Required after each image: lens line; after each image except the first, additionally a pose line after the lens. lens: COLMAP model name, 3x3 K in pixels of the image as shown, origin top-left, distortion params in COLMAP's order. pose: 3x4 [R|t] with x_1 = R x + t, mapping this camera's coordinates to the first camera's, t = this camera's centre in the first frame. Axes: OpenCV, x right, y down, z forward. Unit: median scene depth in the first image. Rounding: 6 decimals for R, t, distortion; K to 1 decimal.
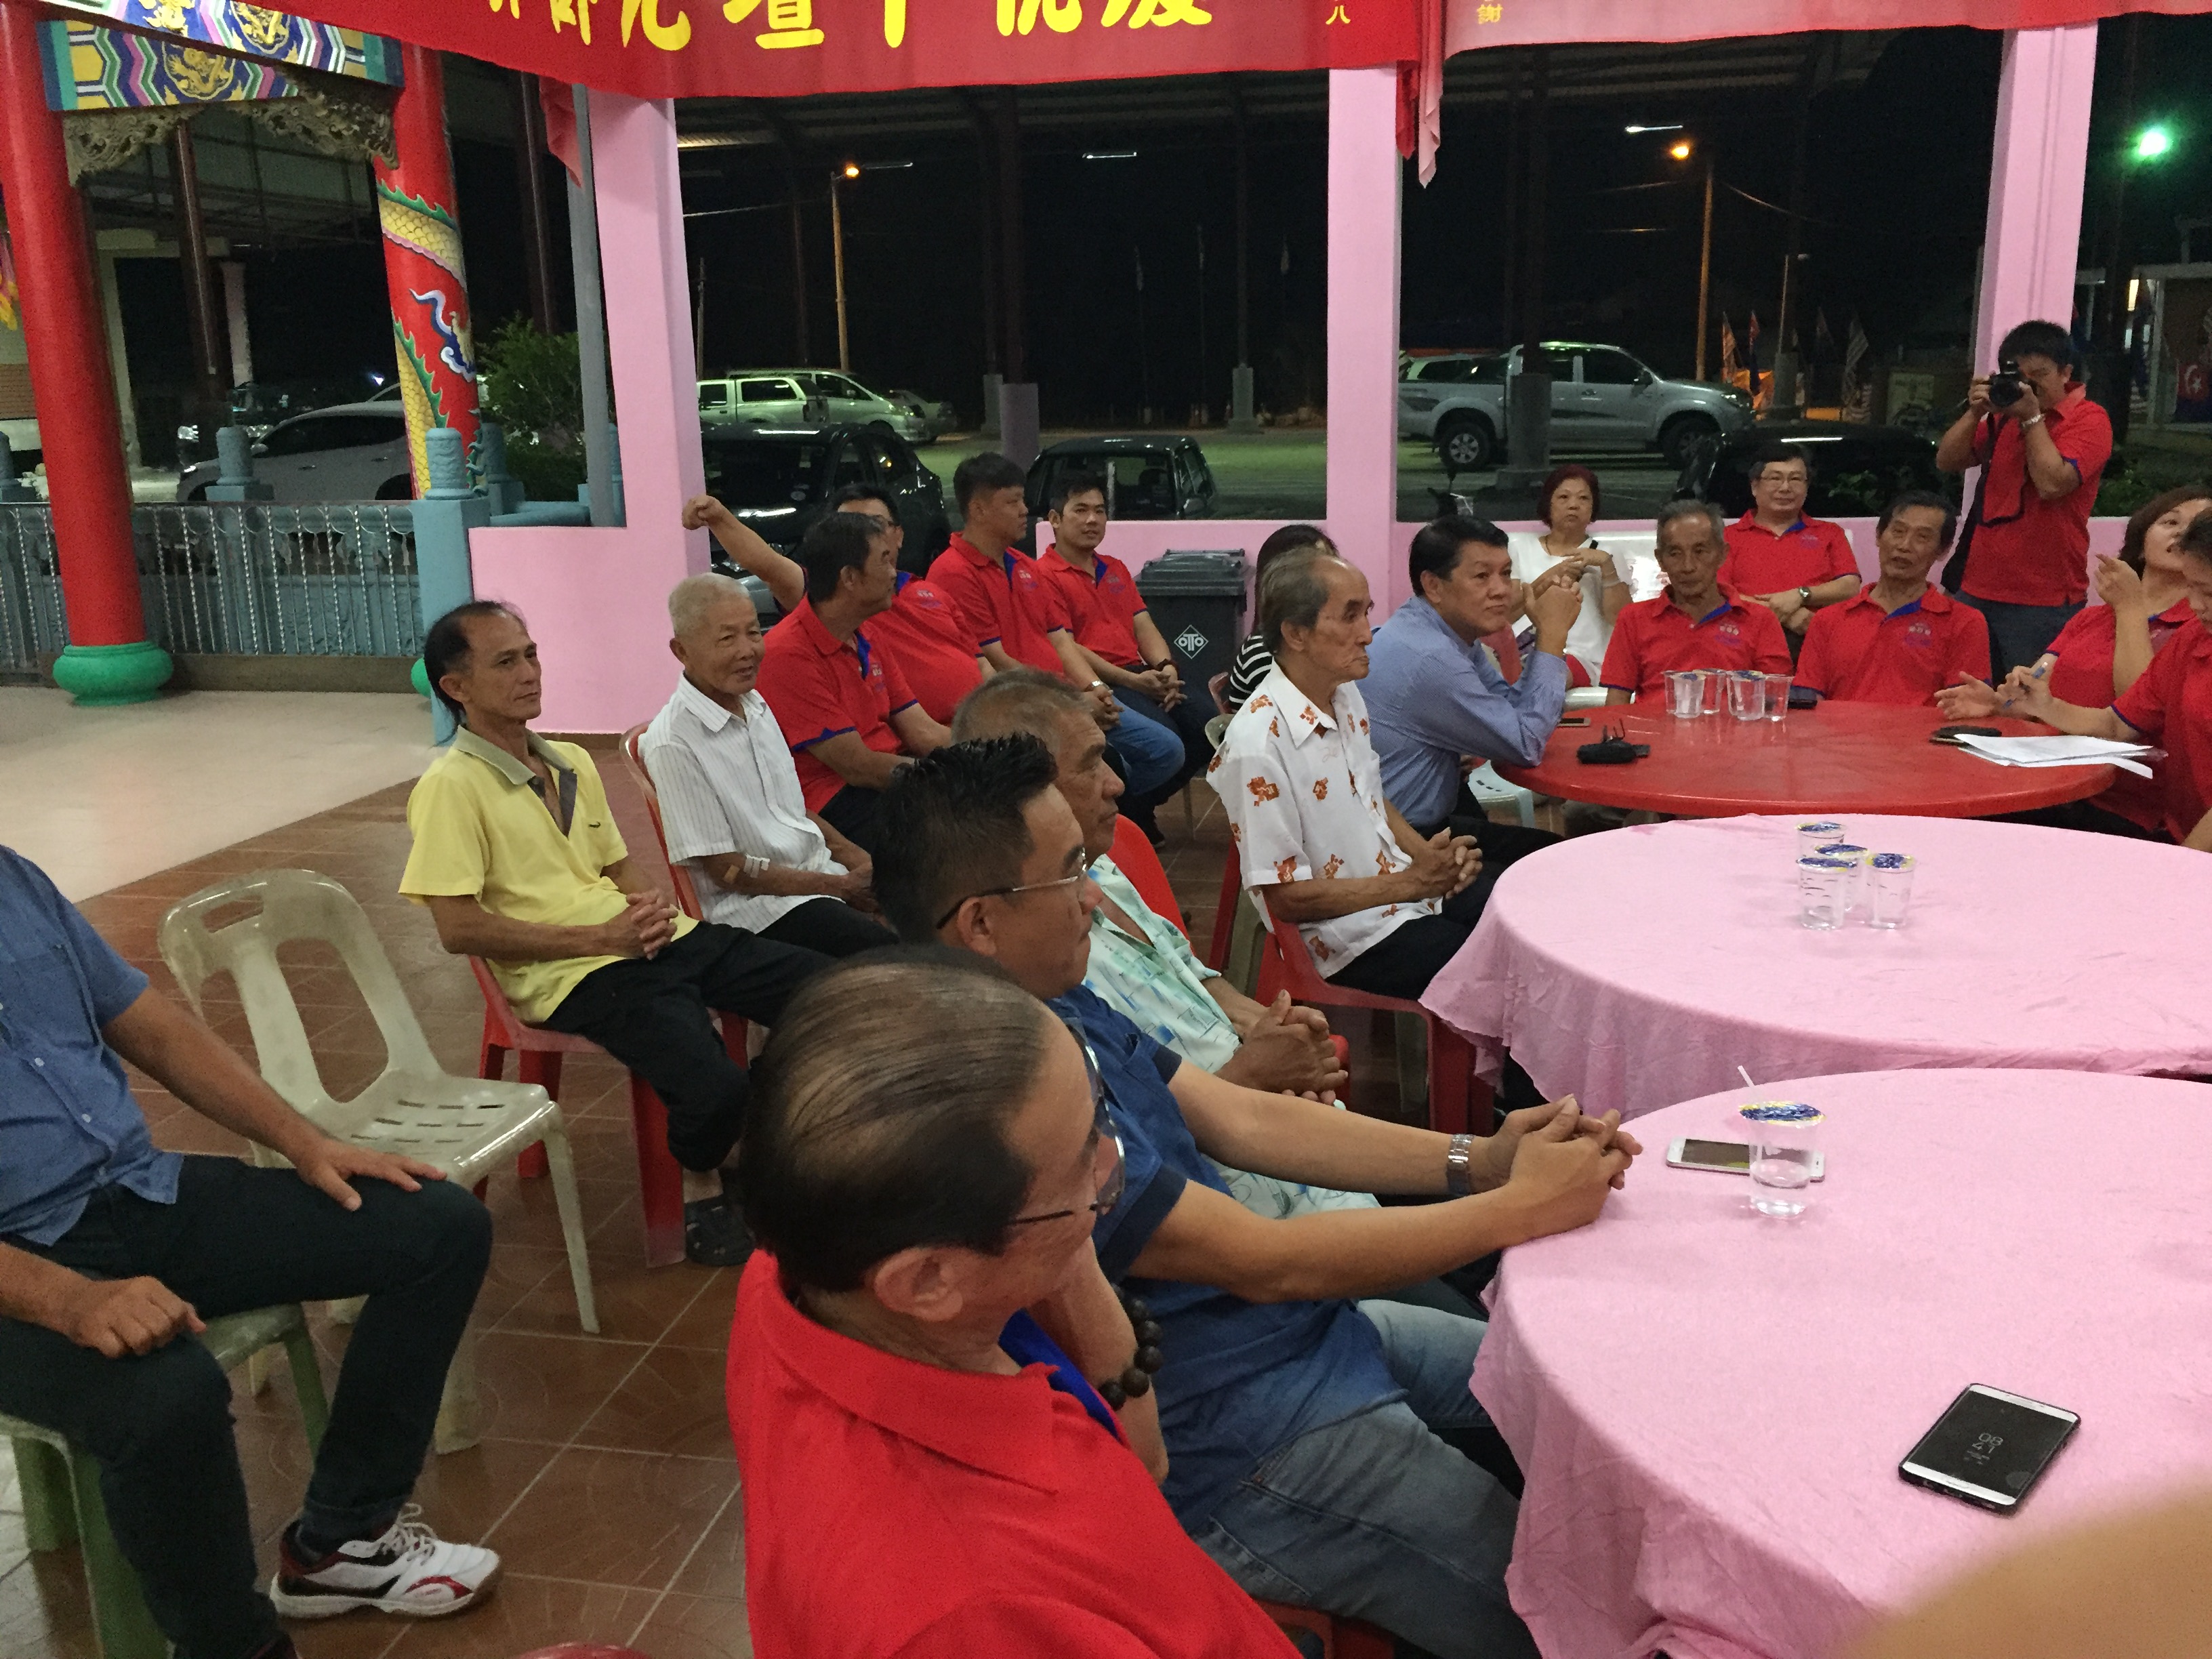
lens RADIAL K [[1891.1, 0, 1121.1], [0, 1891.1, 824.5], [0, 0, 1]] dist [0.074606, -0.087251]
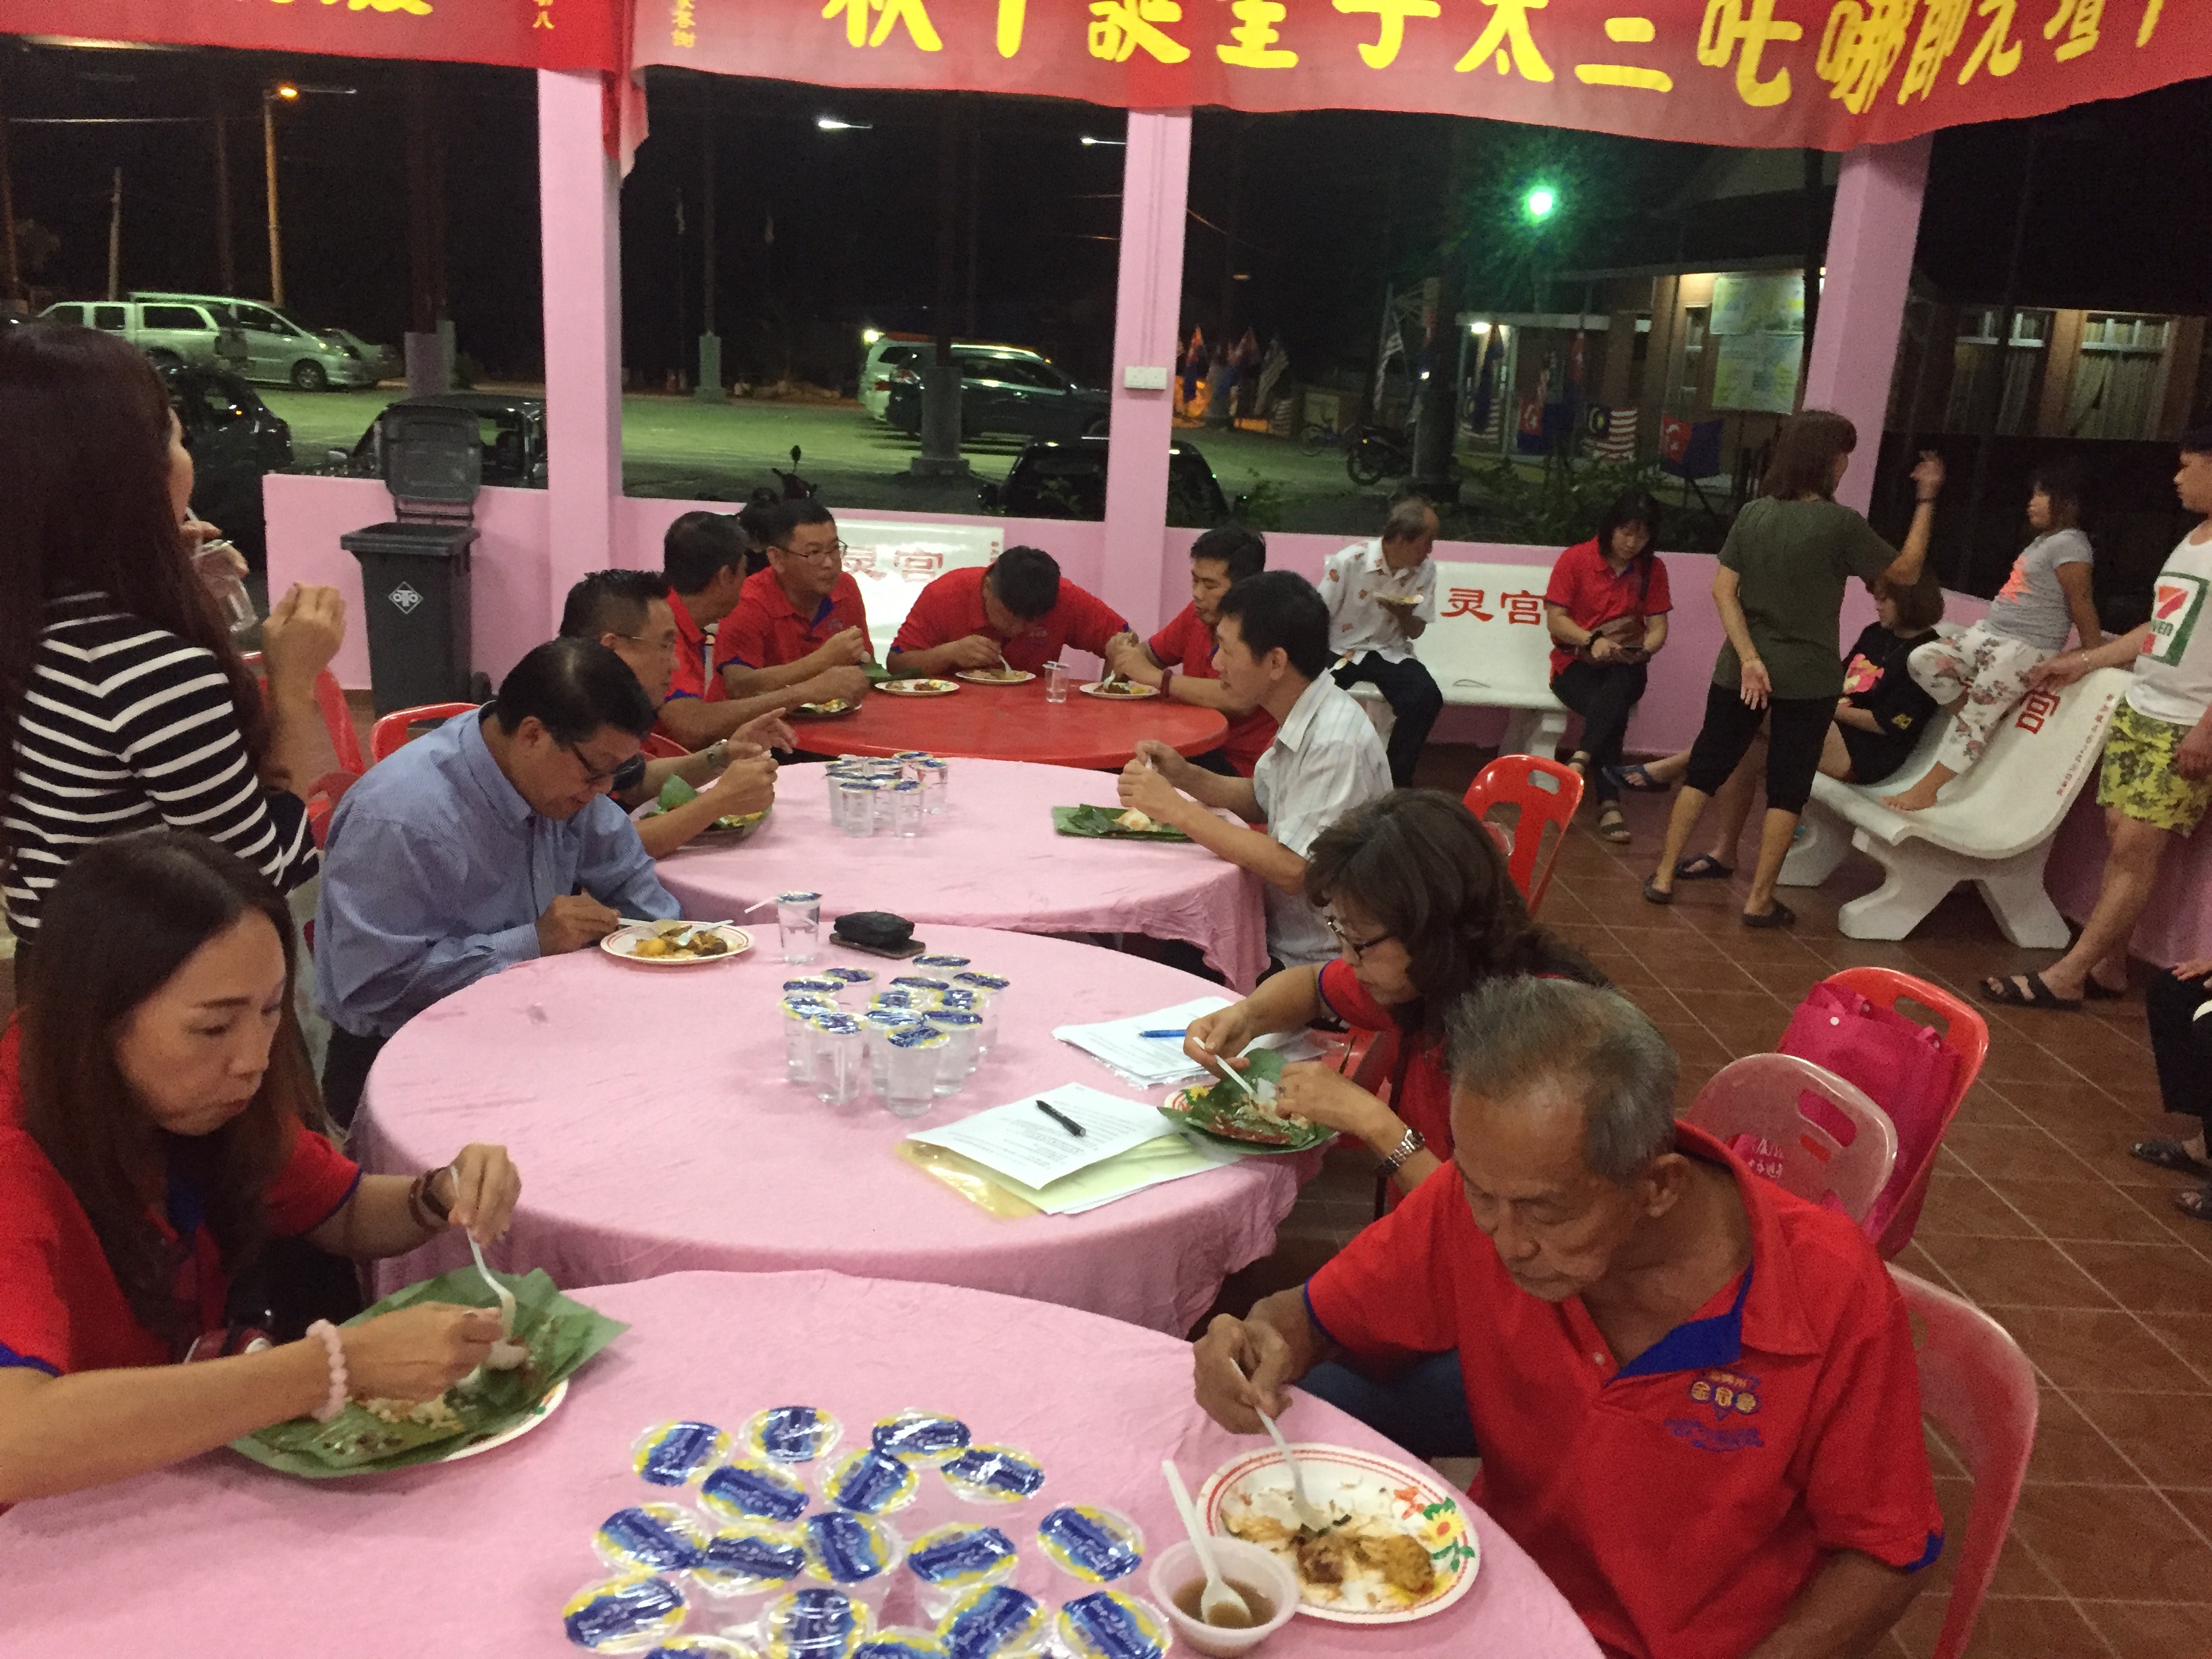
lens RADIAL K [[1877.6, 0, 1109.9], [0, 1877.6, 830.3], [0, 0, 1]] dist [0.089626, -0.128665]
pose [[0.967960, 0.013349, 0.250749, 0.144856], [-0.017162, 0.999768, 0.013026, 0.011558], [-0.250517, -0.016912, 0.967964, -0.113841]]
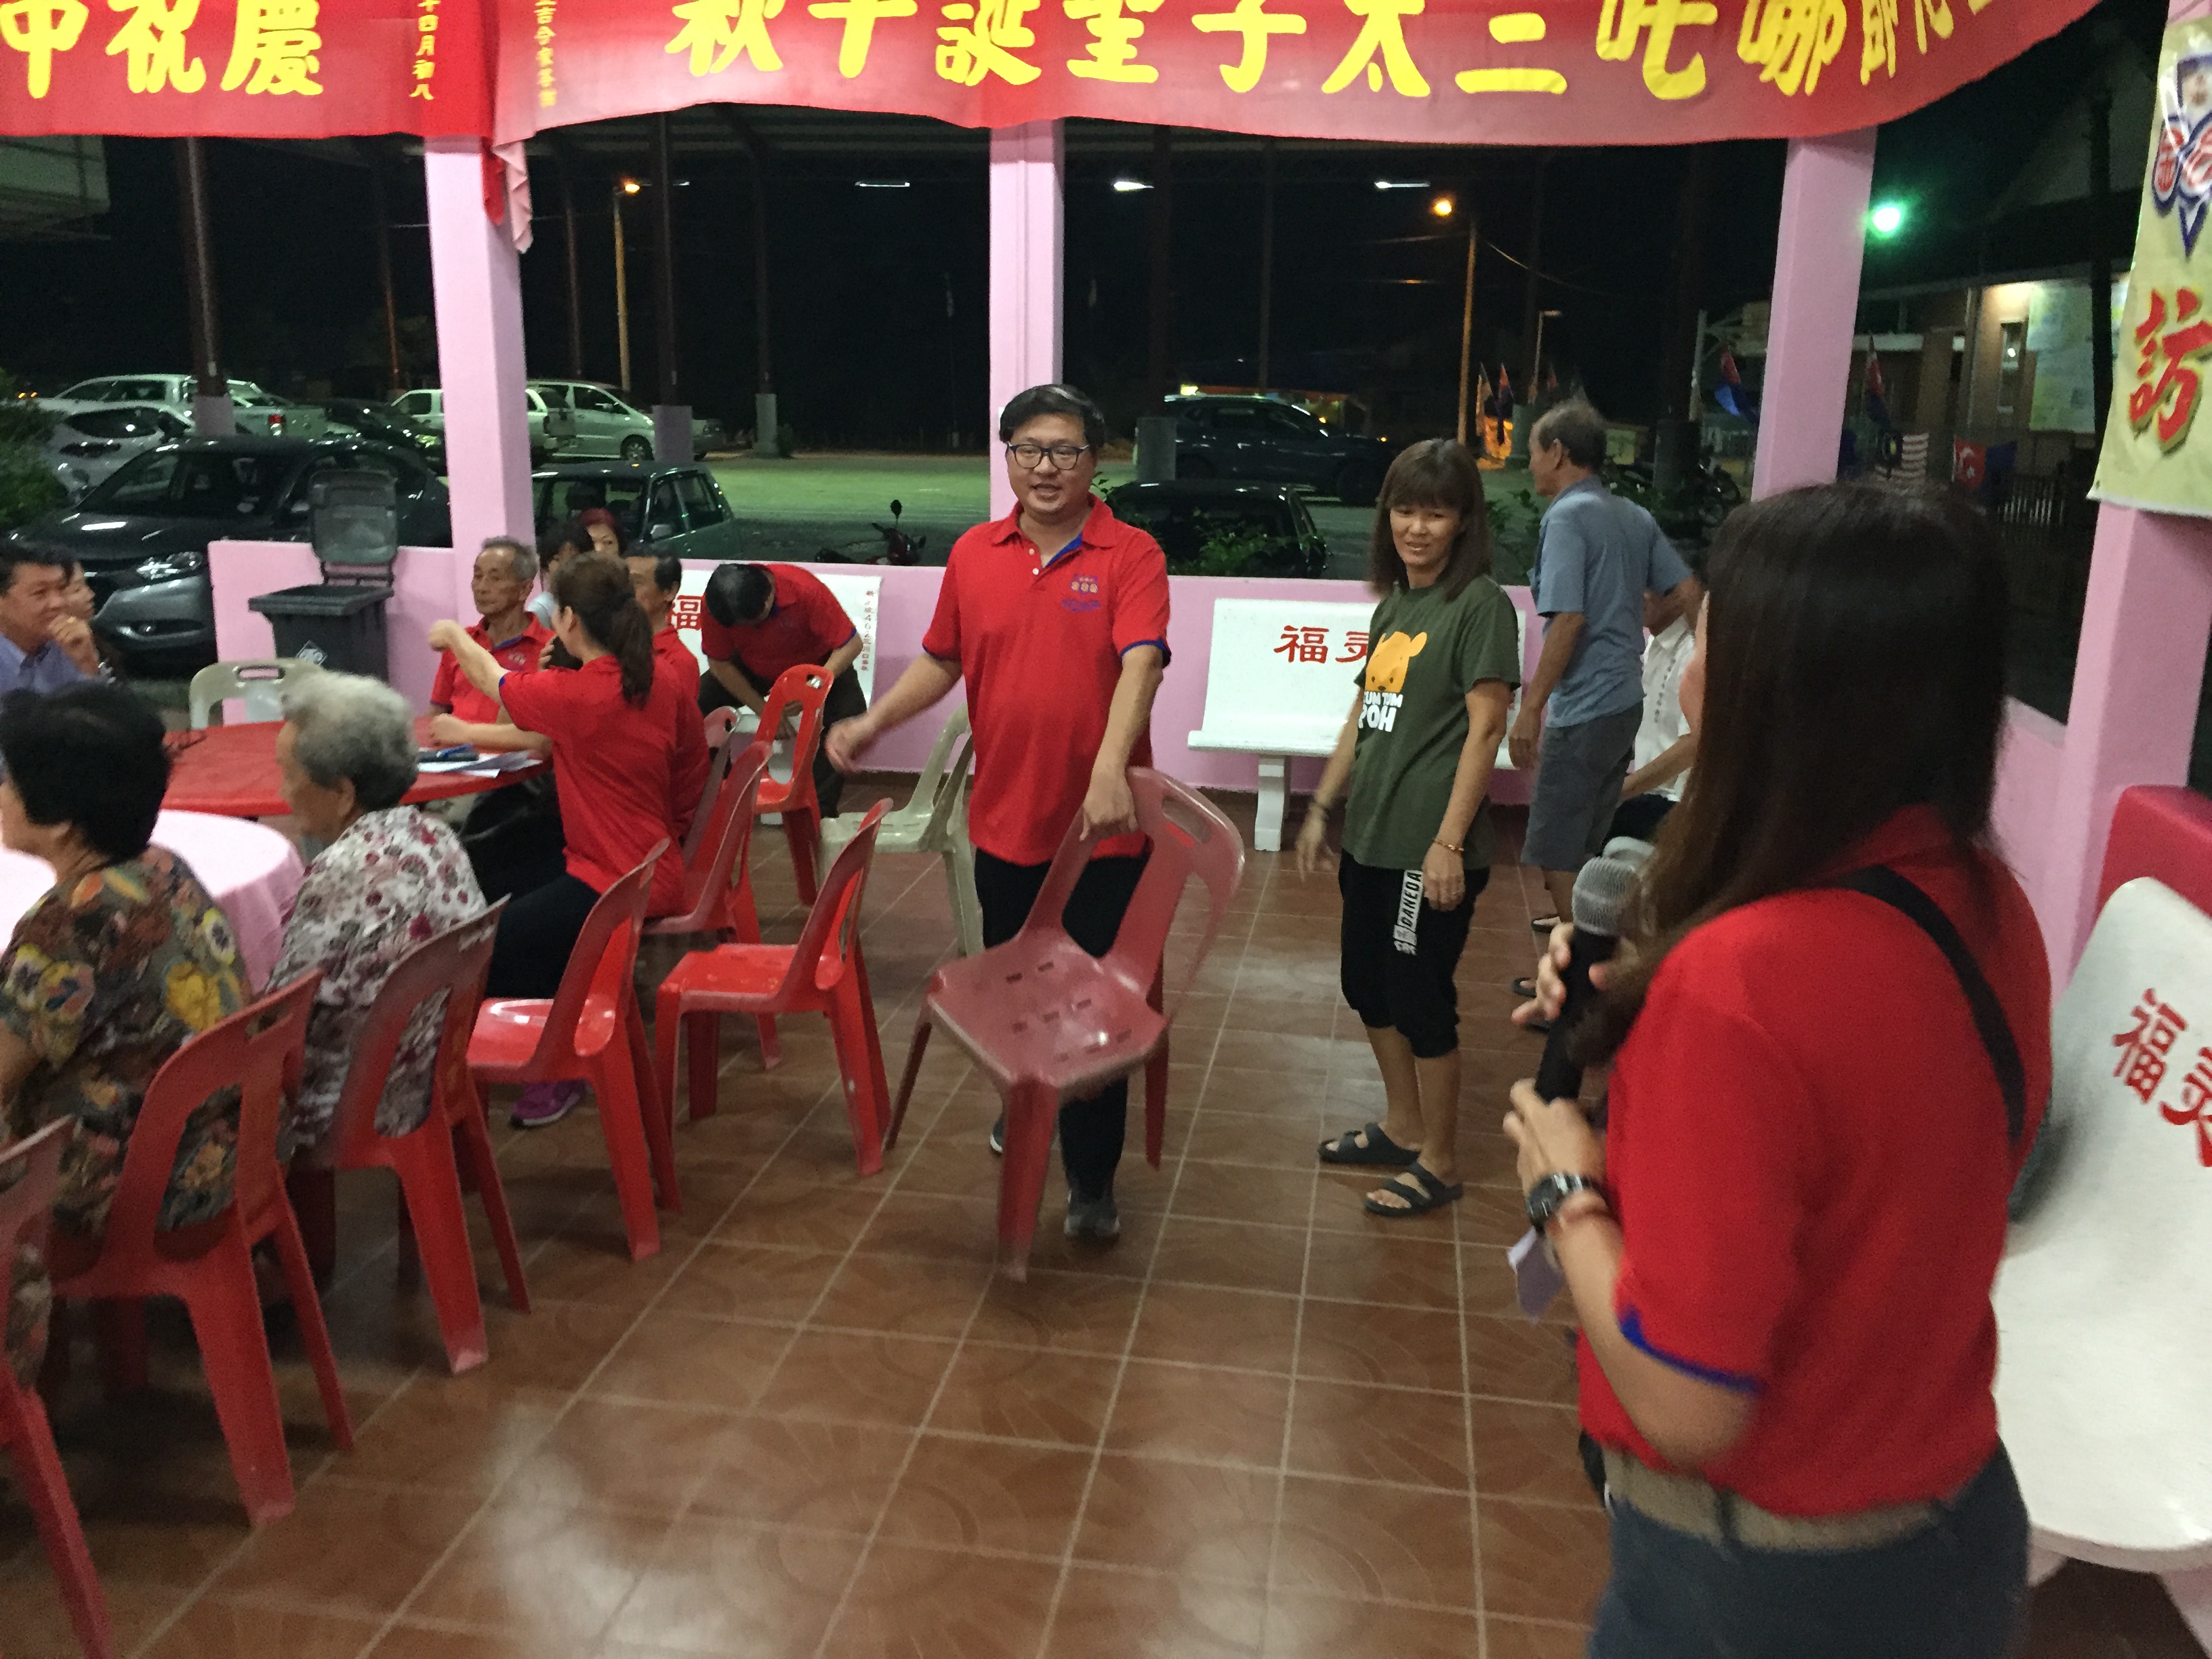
lens RADIAL K [[1887.2, 0, 1112.5], [0, 1887.2, 828.2], [0, 0, 1]] dist [0.068964, -0.075187]
pose [[0.997790, 0.024305, 0.061839, 0.409308], [-0.023678, 0.999661, -0.010860, 0.002451], [-0.062082, 0.009372, 0.998027, -0.110918]]
